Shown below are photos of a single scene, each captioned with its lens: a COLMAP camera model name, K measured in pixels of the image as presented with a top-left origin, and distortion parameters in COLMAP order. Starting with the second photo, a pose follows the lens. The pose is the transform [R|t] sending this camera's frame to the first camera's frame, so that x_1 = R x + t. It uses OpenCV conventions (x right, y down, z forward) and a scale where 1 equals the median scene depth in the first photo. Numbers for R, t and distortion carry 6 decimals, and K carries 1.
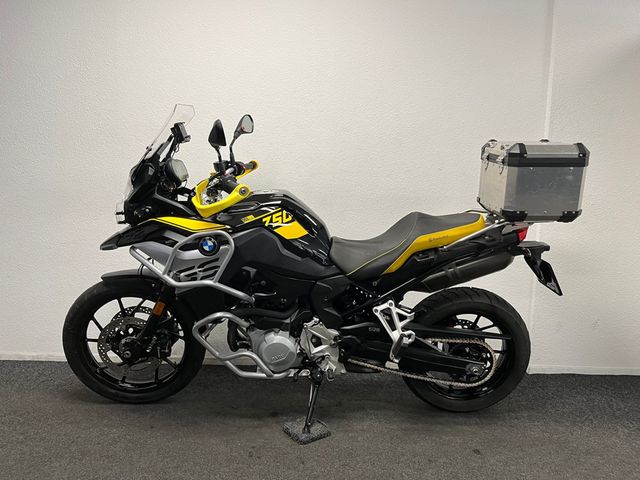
lens RADIAL K [[483.9, 0, 324.8], [0, 483.9, 240.0], [0, 0, 1]] dist [0.043487, -0.007965]
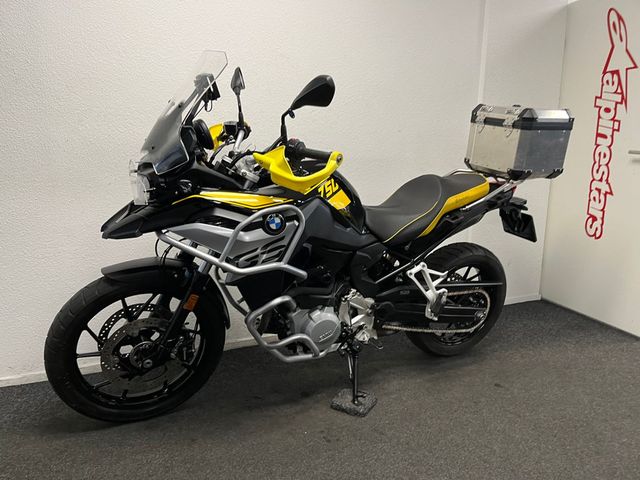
lens RADIAL K [[487.6, 0, 320.0], [0, 487.6, 240.0], [0, 0, 1]] dist [0.045719, -0.000149]
pose [[0.907562, -0.092684, 0.409562, -0.478247], [0.057070, 0.993512, 0.098367, -0.036410], [-0.416022, -0.065901, 0.906964, 0.153391]]
